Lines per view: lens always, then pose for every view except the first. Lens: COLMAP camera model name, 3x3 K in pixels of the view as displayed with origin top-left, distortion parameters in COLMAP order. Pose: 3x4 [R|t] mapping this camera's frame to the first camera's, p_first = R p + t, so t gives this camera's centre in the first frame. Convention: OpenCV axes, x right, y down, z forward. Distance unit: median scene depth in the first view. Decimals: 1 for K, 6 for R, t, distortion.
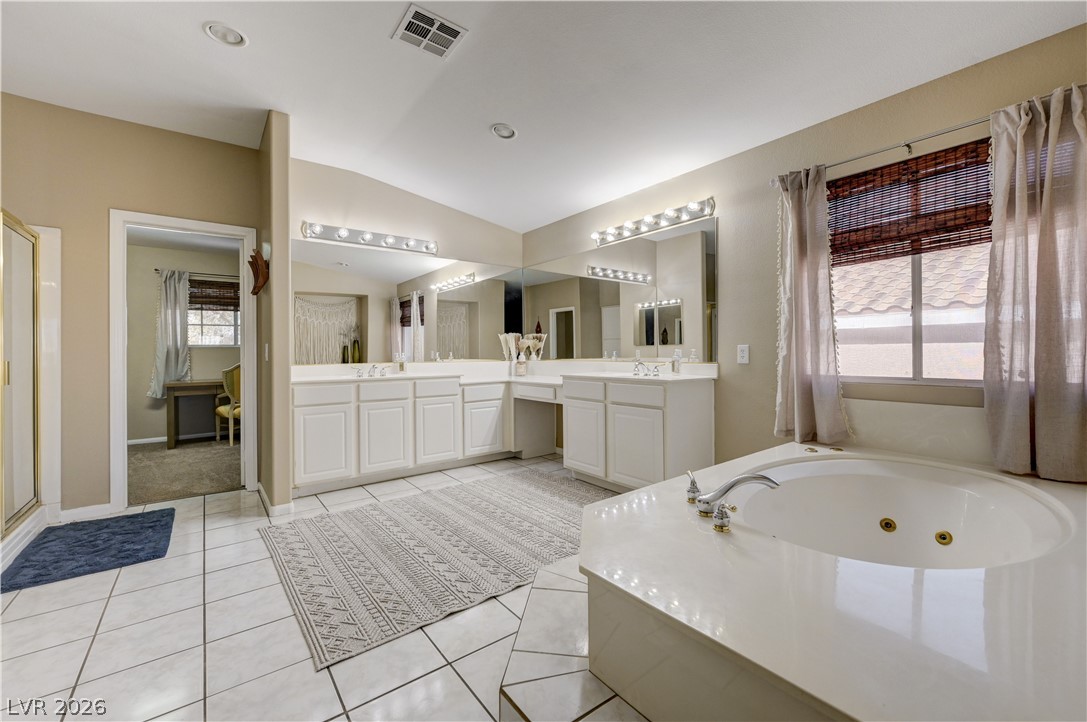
lens RADIAL K [[426.8, 0, 540.0], [0, 426.8, 359.3], [0, 0, 1]] dist [0.004372, 0.000181]
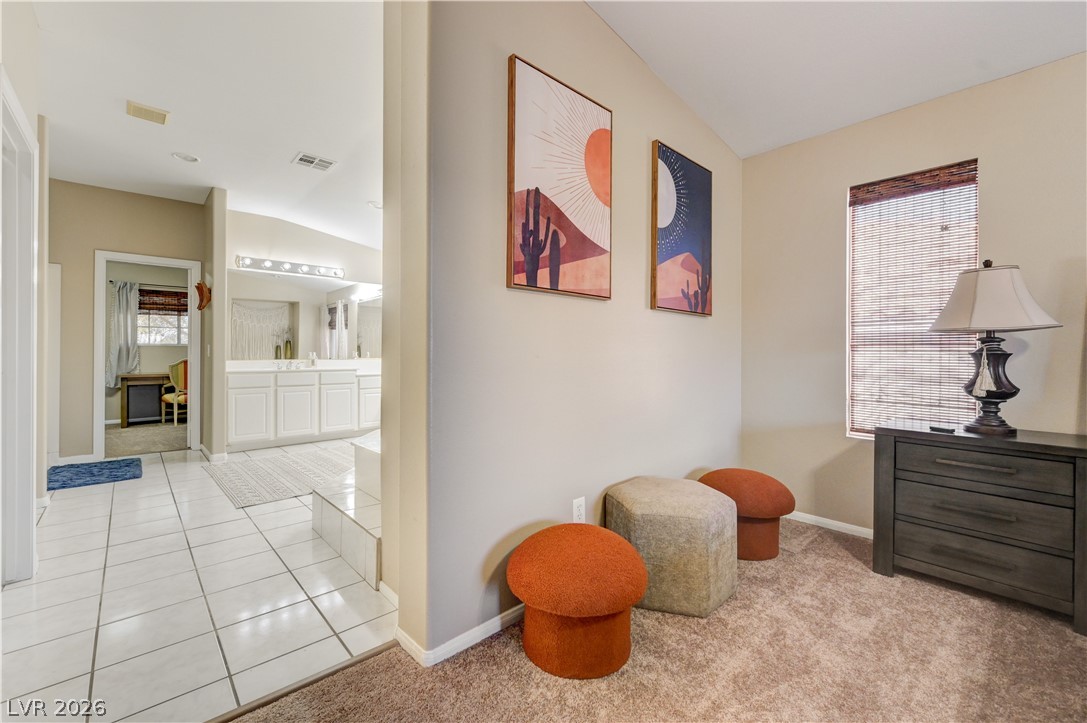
lens RADIAL K [[450.3, 0, 545.9], [0, 450.3, 362.5], [0, 0, 1]] dist [-0.001474, 0.000533]
pose [[0.996381, 0.010024, 0.084406, 0.273029], [-0.010190, 0.999947, 0.001532, 0.007422], [-0.084386, -0.002386, 0.996430, -0.452616]]
